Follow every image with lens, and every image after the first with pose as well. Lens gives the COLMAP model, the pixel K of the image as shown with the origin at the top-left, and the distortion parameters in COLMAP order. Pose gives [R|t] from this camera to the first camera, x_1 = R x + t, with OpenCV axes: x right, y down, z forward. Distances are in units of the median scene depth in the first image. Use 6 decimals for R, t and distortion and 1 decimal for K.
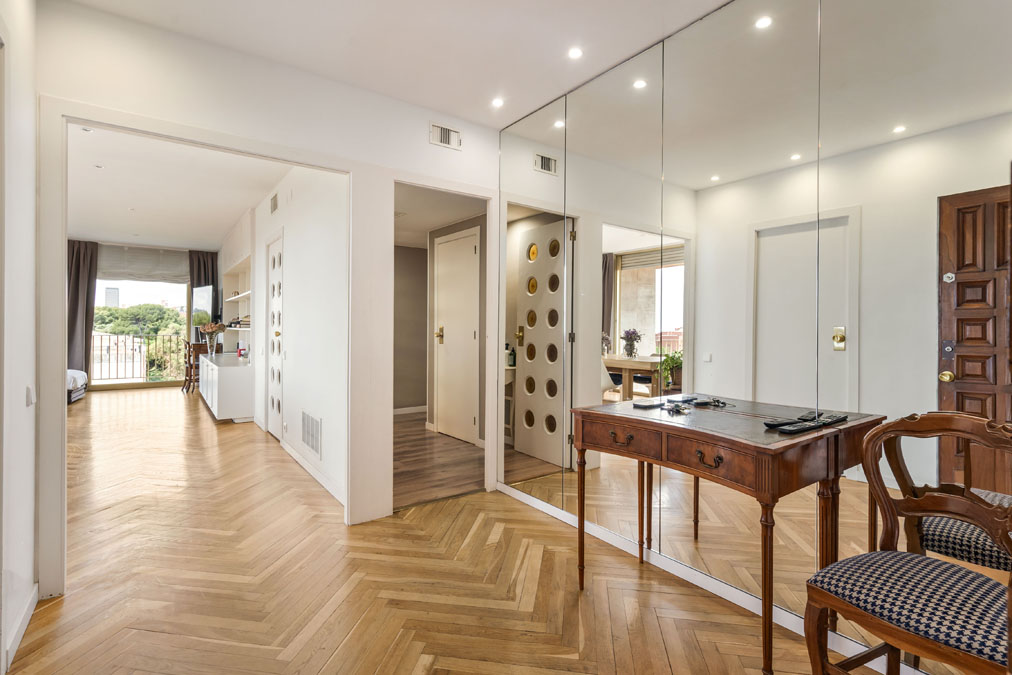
lens RADIAL K [[499.8, 0, 505.5], [0, 499.8, 331.3], [0, 0, 1]] dist [-0.000390, -0.000481]
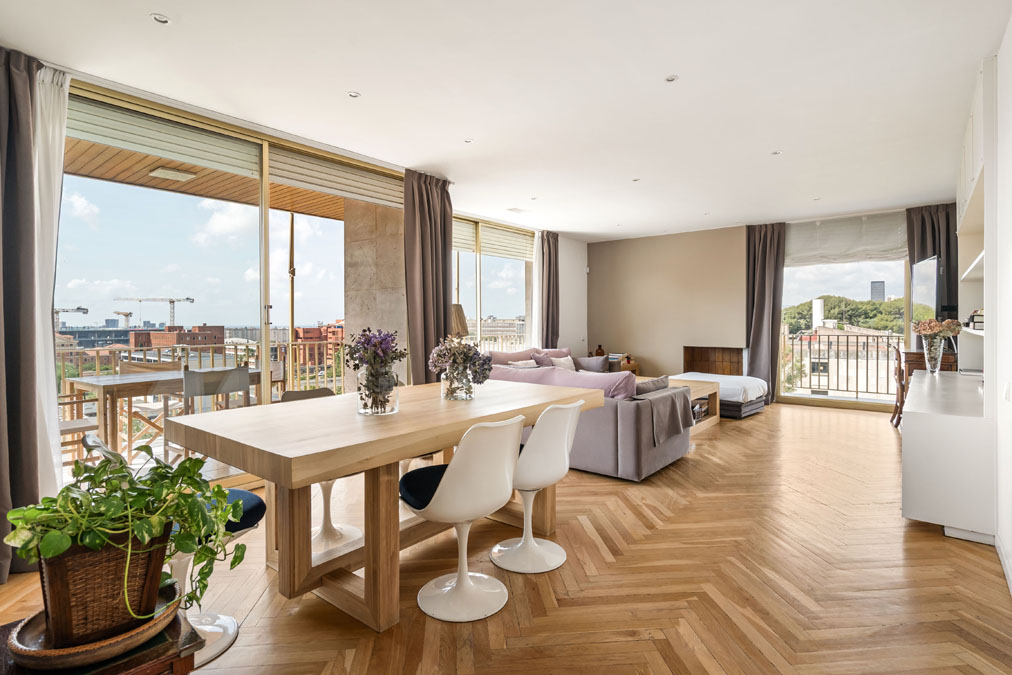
lens RADIAL K [[499.8, 0, 509.7], [0, 499.8, 322.6], [0, 0, 1]] dist [-0.000390, -0.000481]
pose [[0.255703, -0.005968, -0.966737, -0.136492], [0.000732, 0.999982, -0.005980, -0.008669], [0.966755, 0.000821, 0.255703, 0.341509]]
